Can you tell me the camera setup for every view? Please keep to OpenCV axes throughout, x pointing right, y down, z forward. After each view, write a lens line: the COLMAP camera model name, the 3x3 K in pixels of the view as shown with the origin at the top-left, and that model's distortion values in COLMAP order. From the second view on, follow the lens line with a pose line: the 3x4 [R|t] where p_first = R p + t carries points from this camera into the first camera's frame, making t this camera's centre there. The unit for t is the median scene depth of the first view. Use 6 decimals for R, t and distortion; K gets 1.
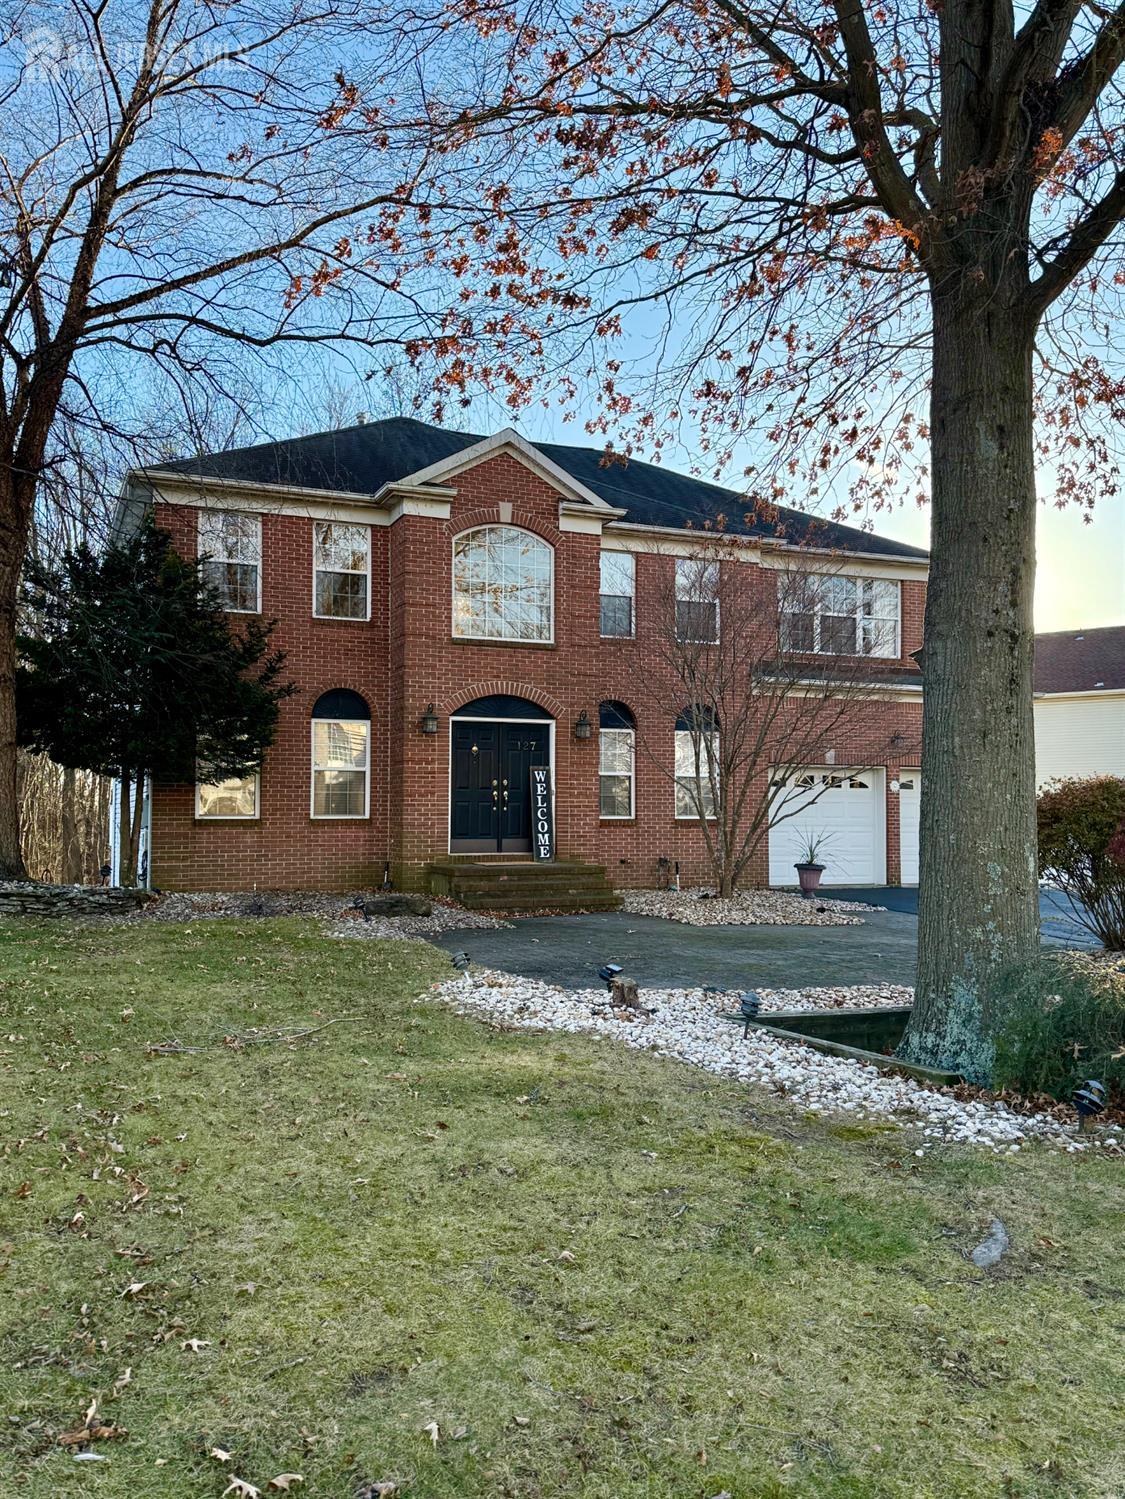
lens RADIAL K [[1230.4, 0, 562.5], [0, 1230.4, 749.5], [0, 0, 1]] dist [0.054956, -0.002001]
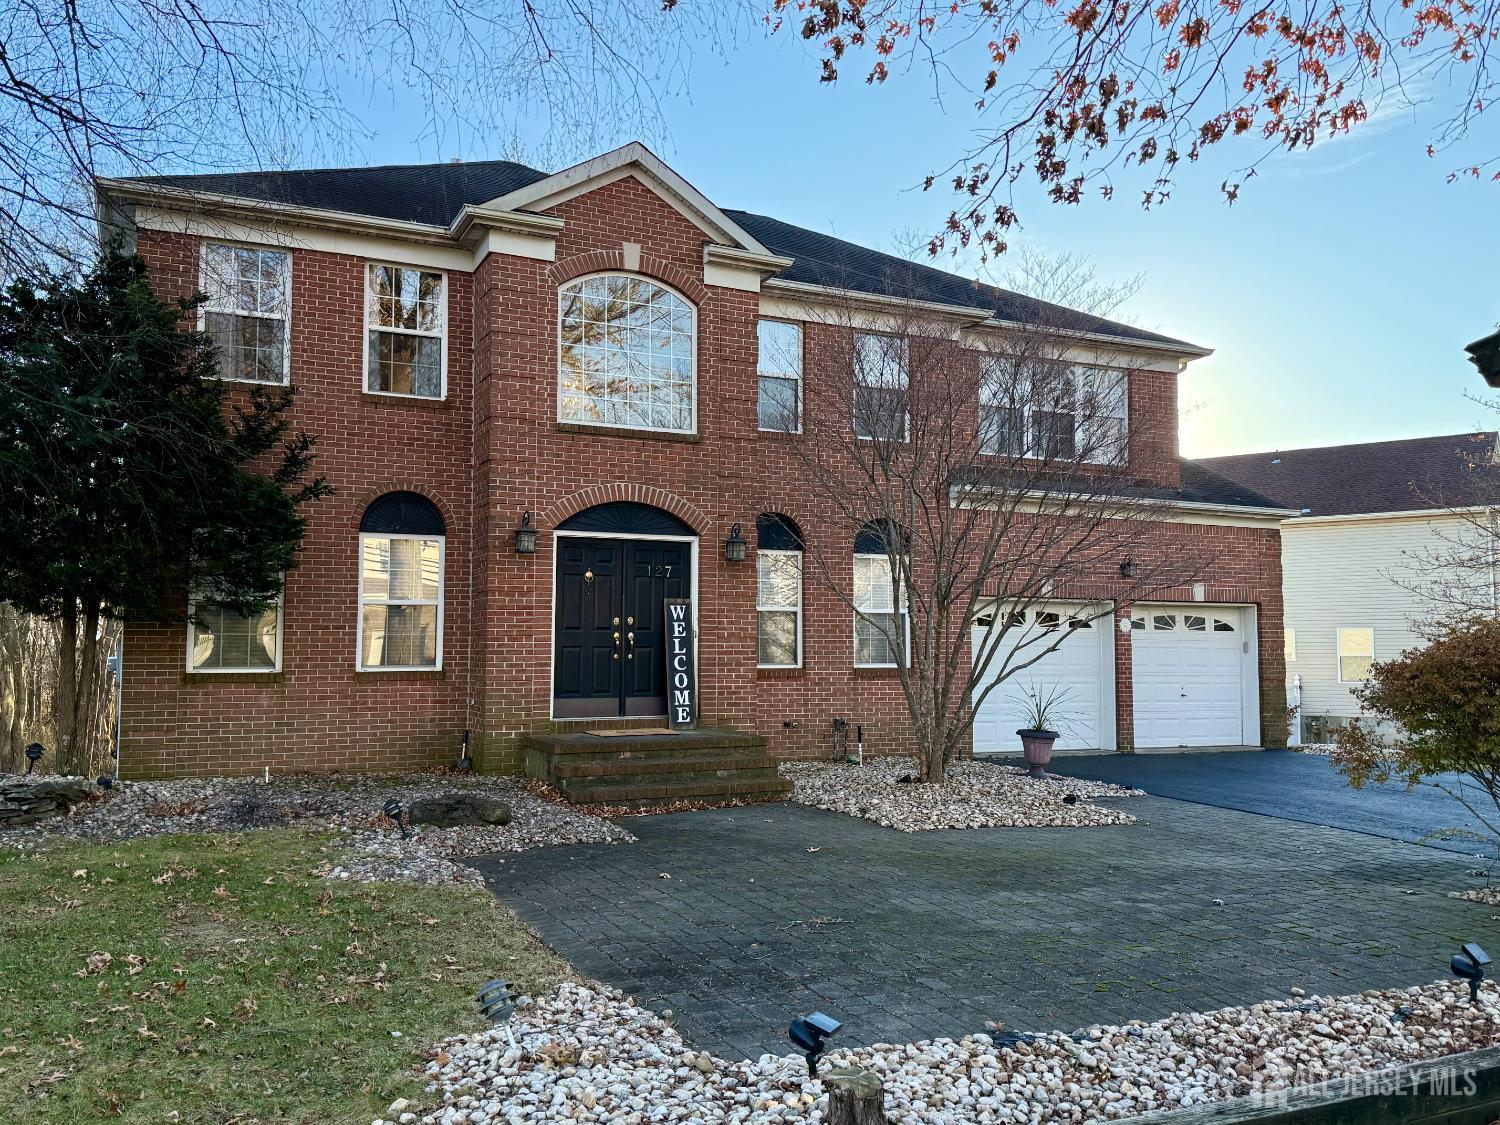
lens RADIAL K [[1231.2, 0, 750.0], [0, 1231.2, 562.5], [0, 0, 1]] dist [0.054956, -0.002001]
pose [[0.999366, 0.001899, 0.035548, -0.001120], [-0.001222, 0.999818, -0.019047, 0.005990], [-0.035578, 0.018991, 0.999186, 0.263762]]
